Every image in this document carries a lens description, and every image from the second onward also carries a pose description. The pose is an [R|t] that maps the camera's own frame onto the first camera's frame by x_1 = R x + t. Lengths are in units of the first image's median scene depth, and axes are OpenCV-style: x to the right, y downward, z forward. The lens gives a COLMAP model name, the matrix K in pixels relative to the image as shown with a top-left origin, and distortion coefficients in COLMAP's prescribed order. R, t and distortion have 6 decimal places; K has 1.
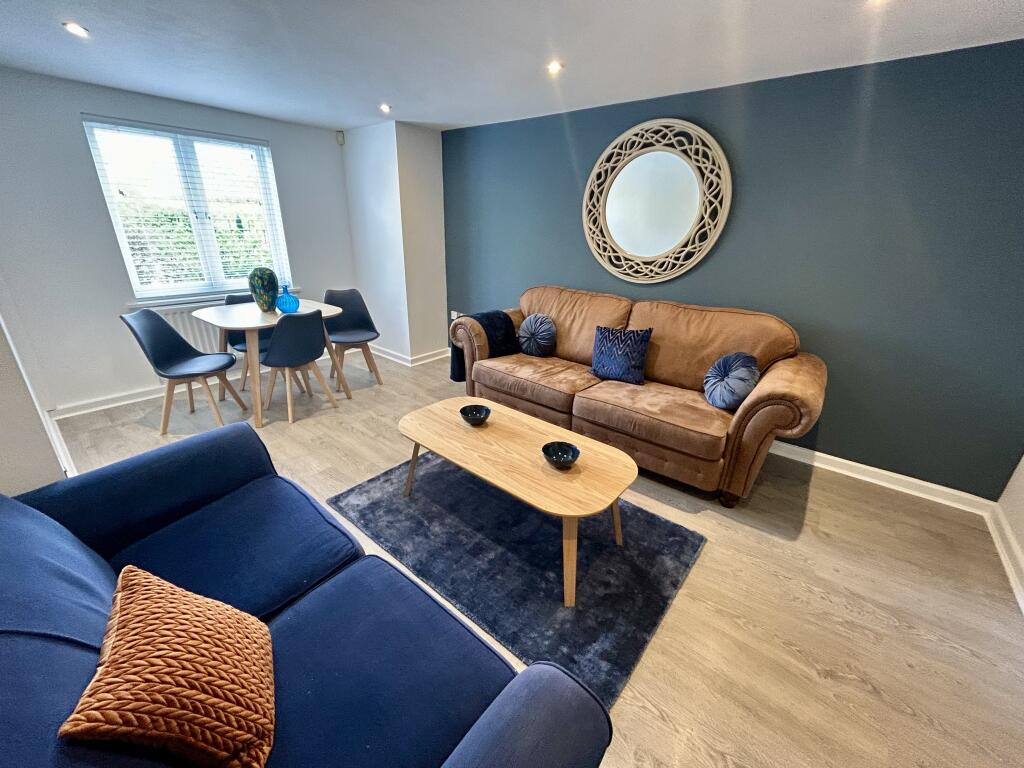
lens RADIAL K [[414.1, 0, 510.5], [0, 414.1, 387.0], [0, 0, 1]] dist [-0.001314, 0.000268]
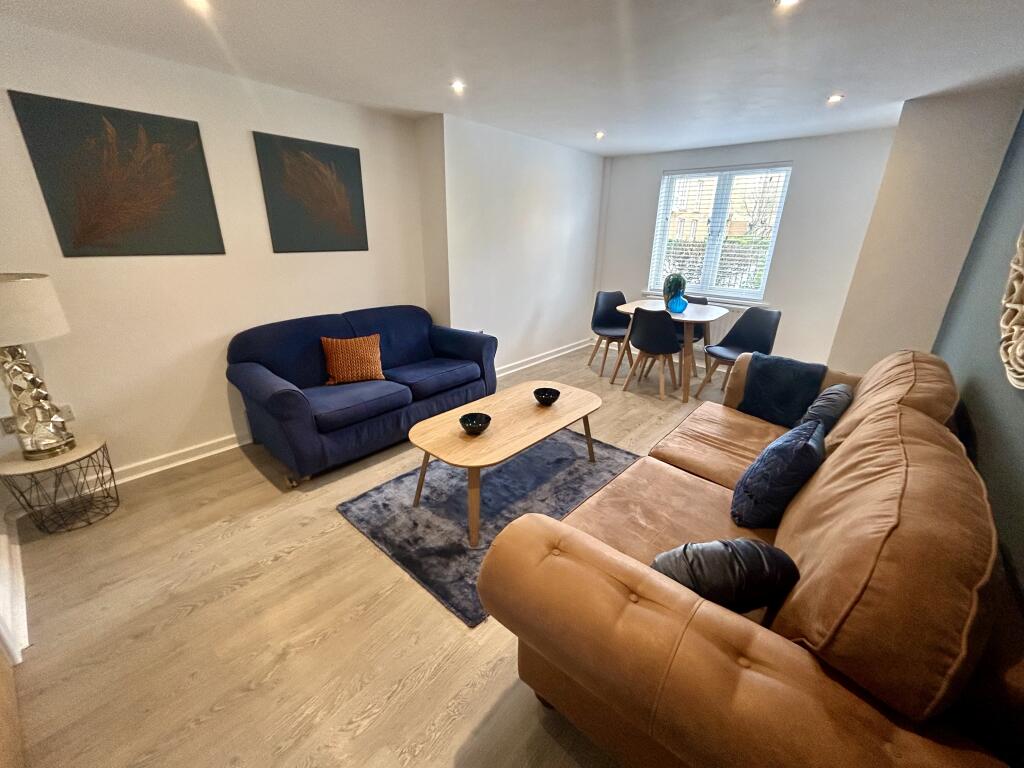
lens RADIAL K [[414.1, 0, 510.5], [0, 414.1, 387.0], [0, 0, 1]] dist [-0.001314, 0.000268]
pose [[-0.035783, 0.326150, -0.944641, 0.705549], [-0.375558, 0.871572, 0.315148, -0.198835], [0.926108, 0.366044, 0.091301, 0.555991]]
